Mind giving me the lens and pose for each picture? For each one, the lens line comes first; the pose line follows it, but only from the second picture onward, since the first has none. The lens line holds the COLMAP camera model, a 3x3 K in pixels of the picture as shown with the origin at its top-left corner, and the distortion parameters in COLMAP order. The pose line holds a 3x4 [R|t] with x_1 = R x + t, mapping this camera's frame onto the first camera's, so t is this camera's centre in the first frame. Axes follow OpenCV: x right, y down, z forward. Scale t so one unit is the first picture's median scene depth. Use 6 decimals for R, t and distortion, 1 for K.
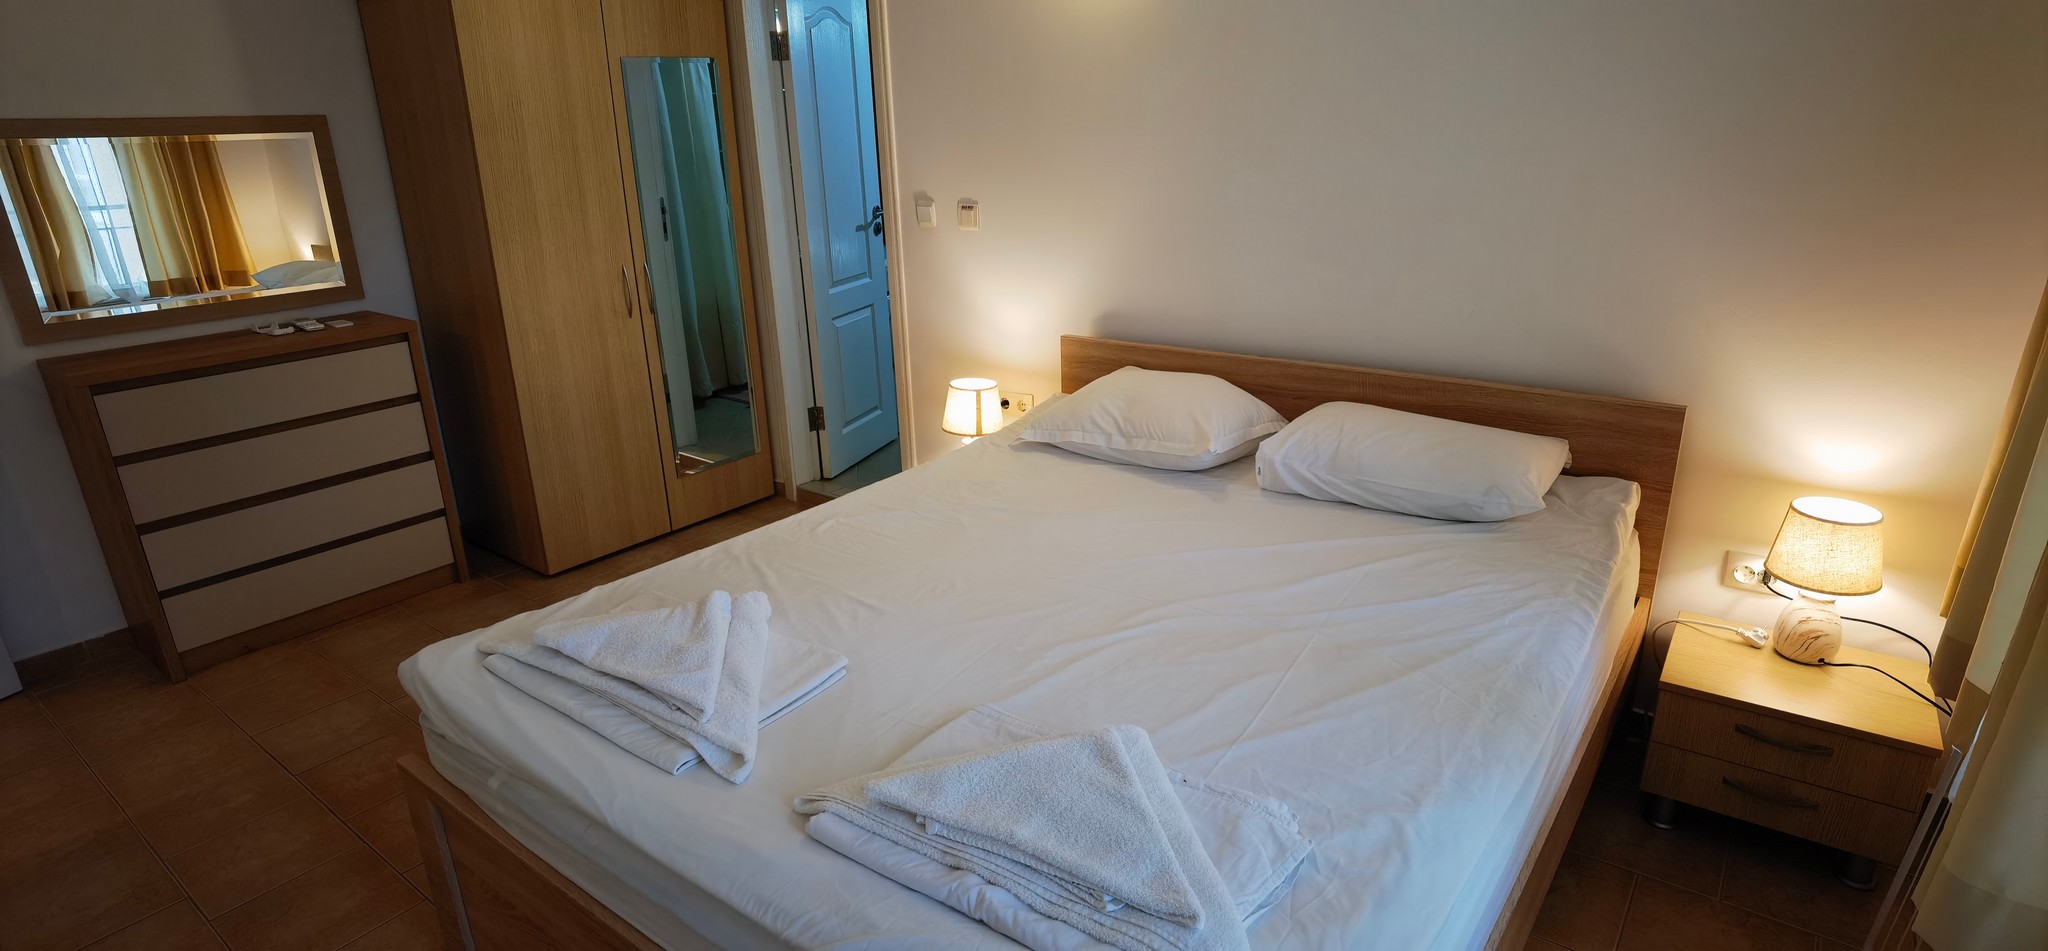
lens RADIAL K [[1042.2, 0, 1024.0], [0, 1042.2, 475.5], [0, 0, 1]] dist [-0.021929, -0.028346]
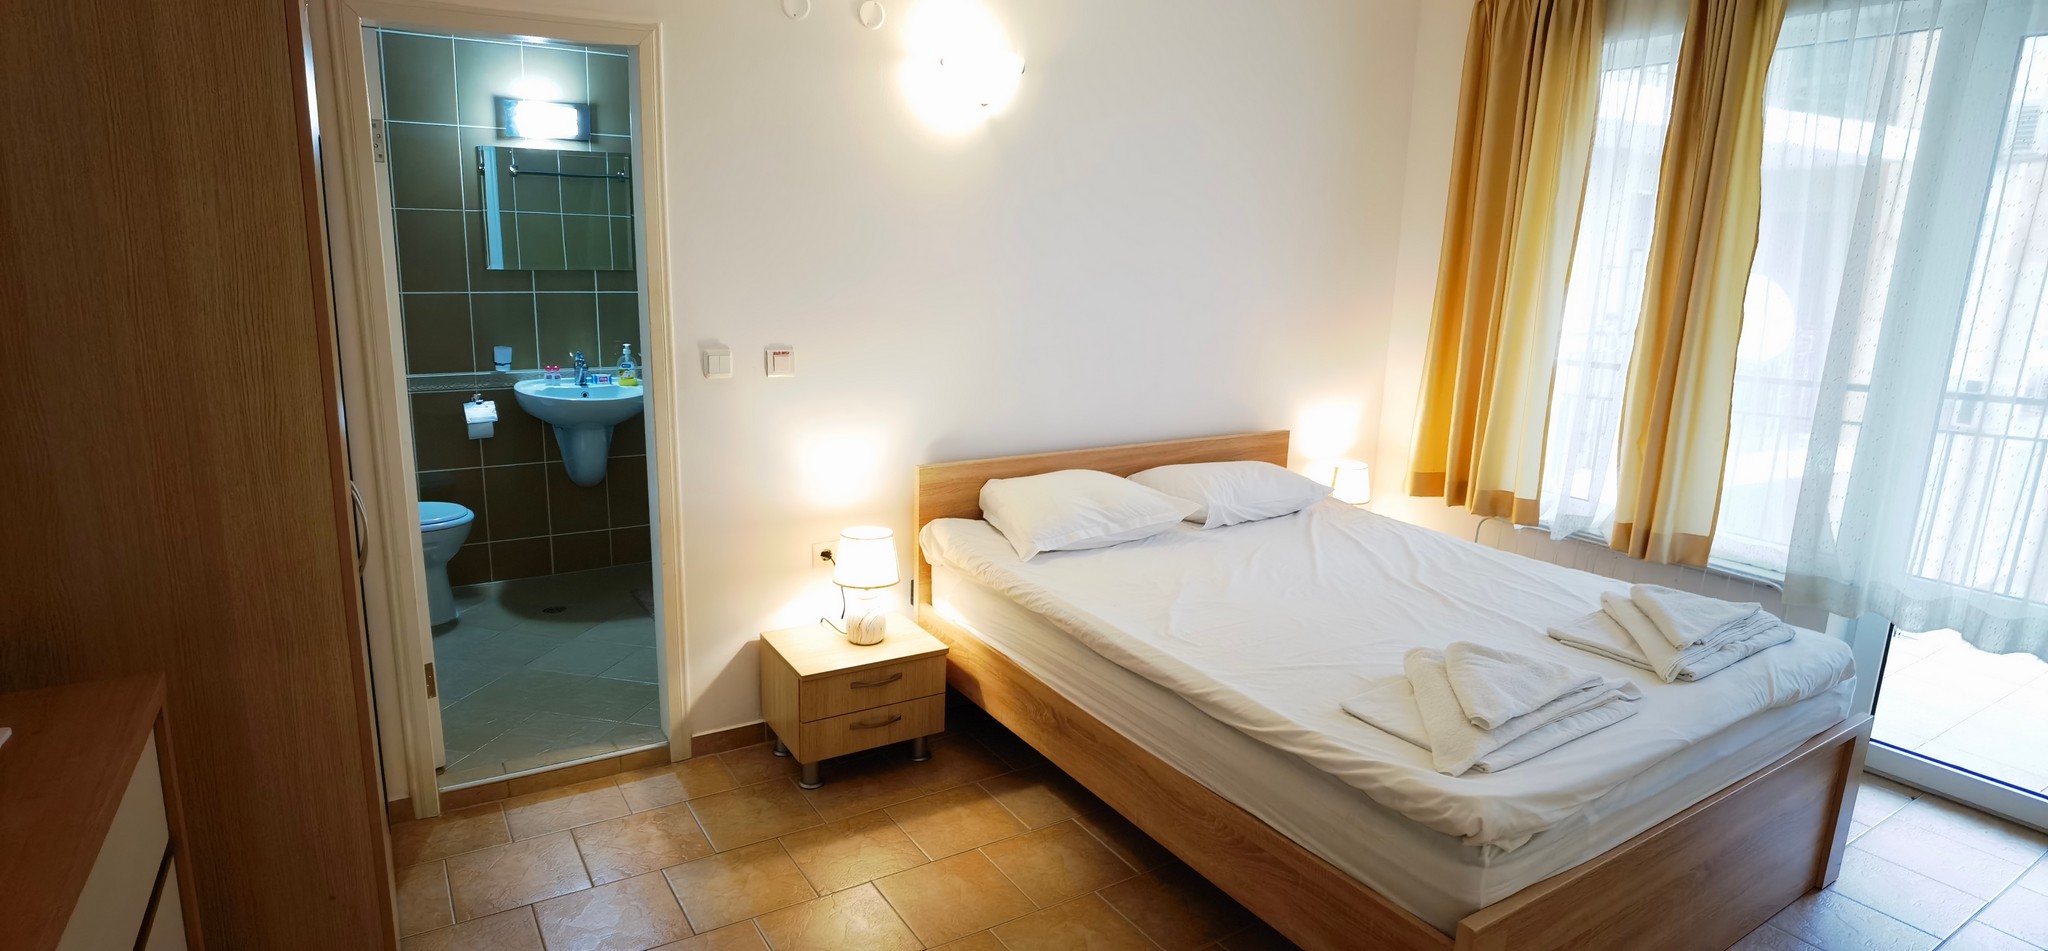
lens RADIAL K [[1042.2, 0, 1024.0], [0, 1042.2, 475.5], [0, 0, 1]] dist [-0.021929, -0.028346]
pose [[0.356722, -0.161826, 0.920088, -1.040103], [0.270082, 0.960691, 0.064255, -0.196580], [-0.894318, 0.225578, 0.386406, 0.609751]]
